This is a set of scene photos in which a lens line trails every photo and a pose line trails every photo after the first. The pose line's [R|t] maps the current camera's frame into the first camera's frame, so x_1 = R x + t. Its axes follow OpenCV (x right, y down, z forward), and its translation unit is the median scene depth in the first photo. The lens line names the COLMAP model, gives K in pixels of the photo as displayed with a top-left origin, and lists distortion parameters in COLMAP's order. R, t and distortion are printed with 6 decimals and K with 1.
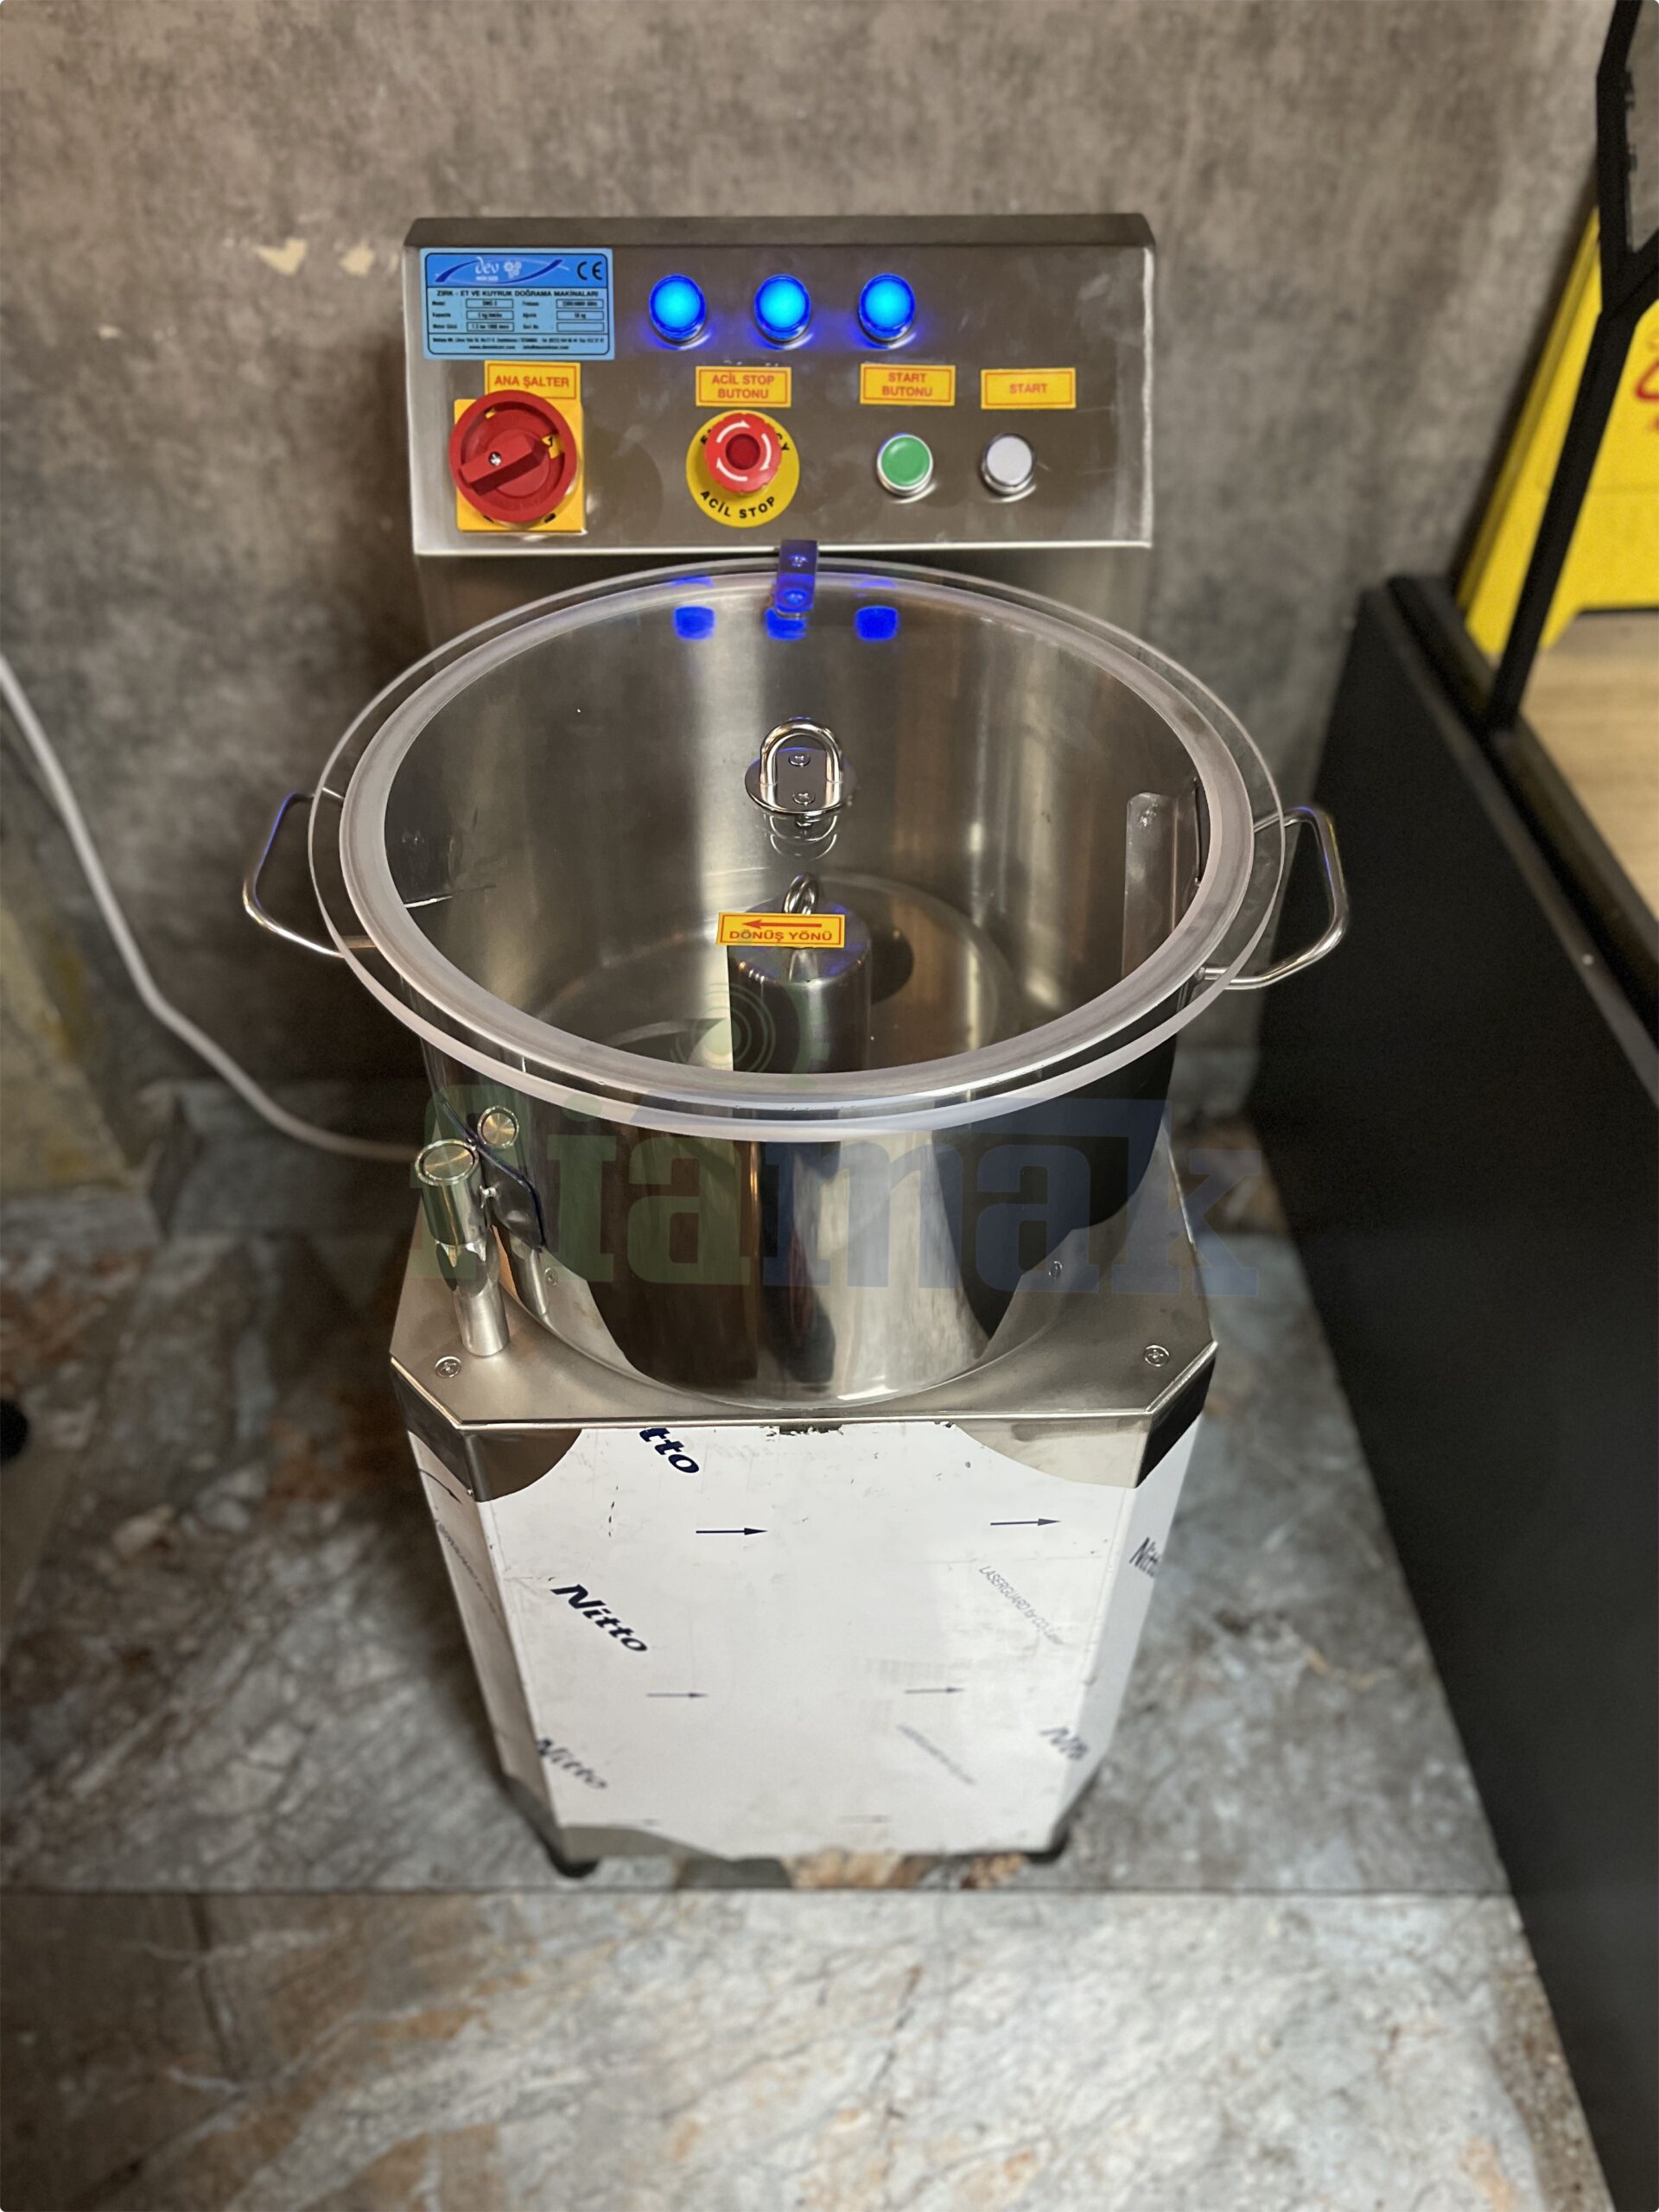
lens RADIAL K [[1691.4, 0, 836.2], [0, 1691.4, 1126.5], [0, 0, 1]] dist [0.091378, -0.142066]
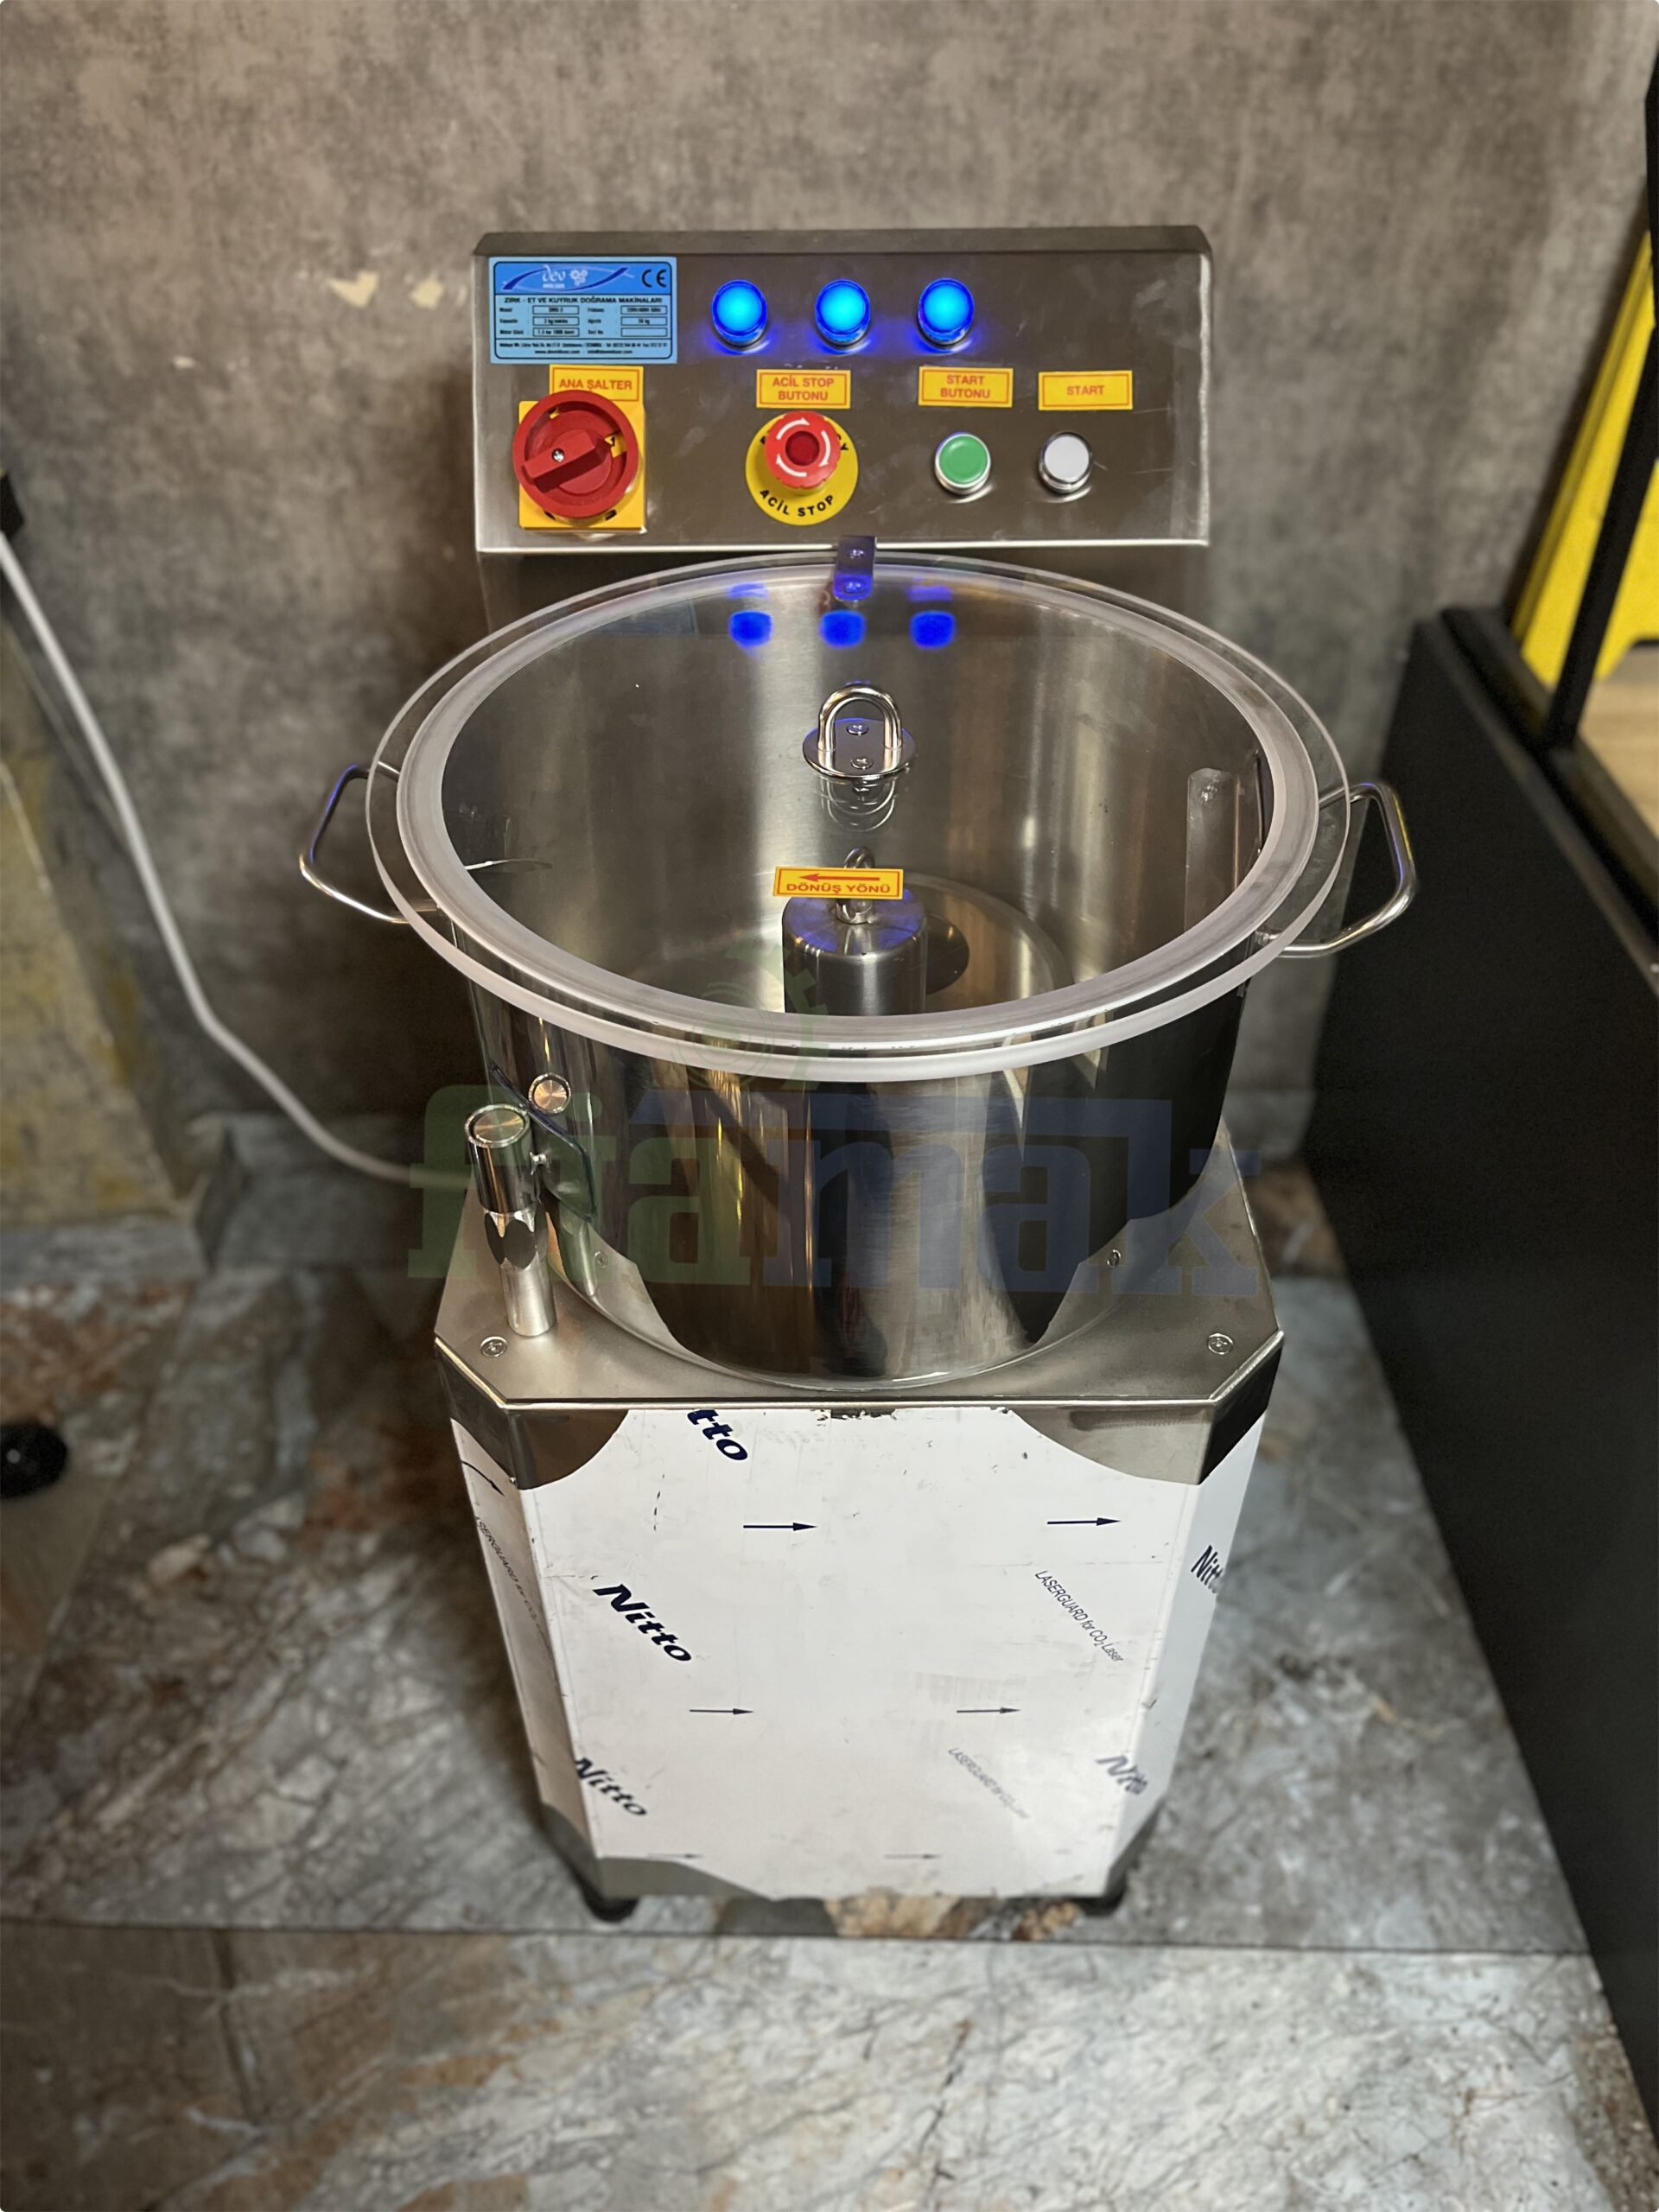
lens RADIAL K [[1691.4, 0, 843.1], [0, 1691.4, 1113.3], [0, 0, 1]] dist [0.091378, -0.142066]
pose [[0.999732, 0.007021, -0.022081, -0.004376], [-0.008396, 0.997992, -0.062774, 0.048478], [0.021596, 0.062943, 0.997783, 0.013758]]
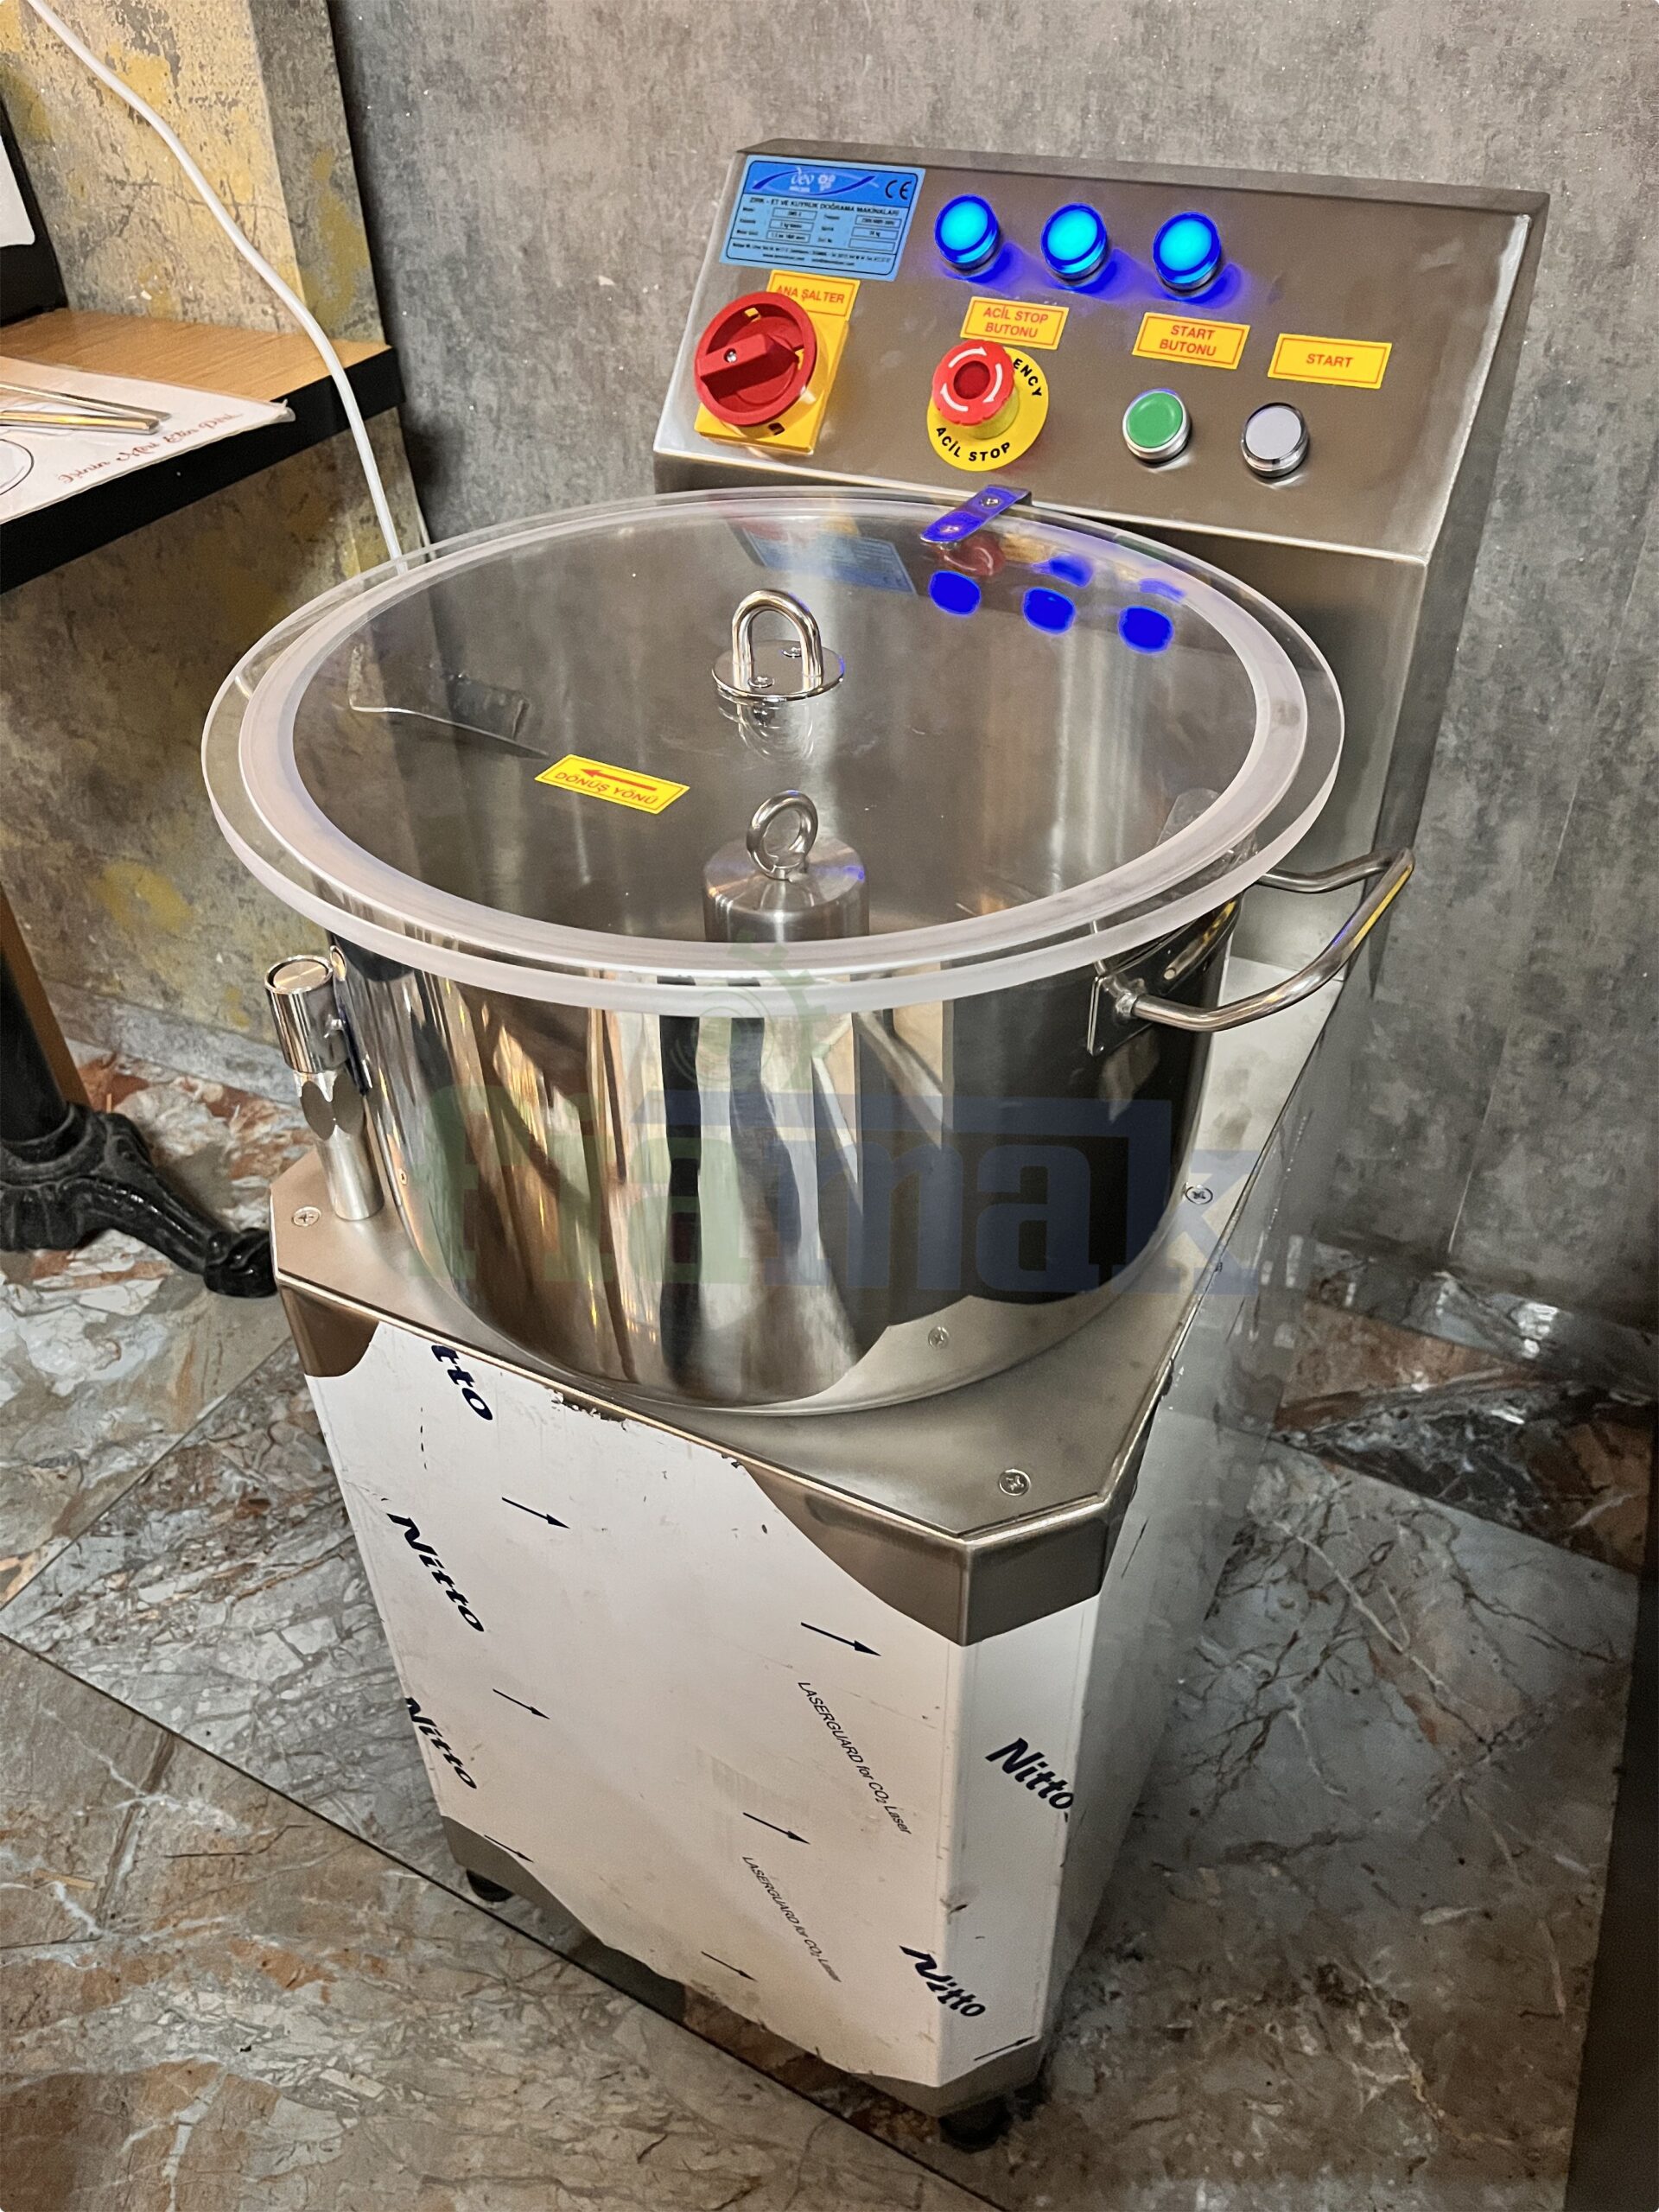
lens RADIAL K [[1691.4, 0, 843.6], [0, 1691.4, 1113.4], [0, 0, 1]] dist [0.091378, -0.142066]
pose [[0.879455, 0.279981, -0.384927, 0.271470], [-0.321095, 0.945950, -0.045567, 0.025982], [0.351364, 0.163672, 0.921822, 0.167685]]
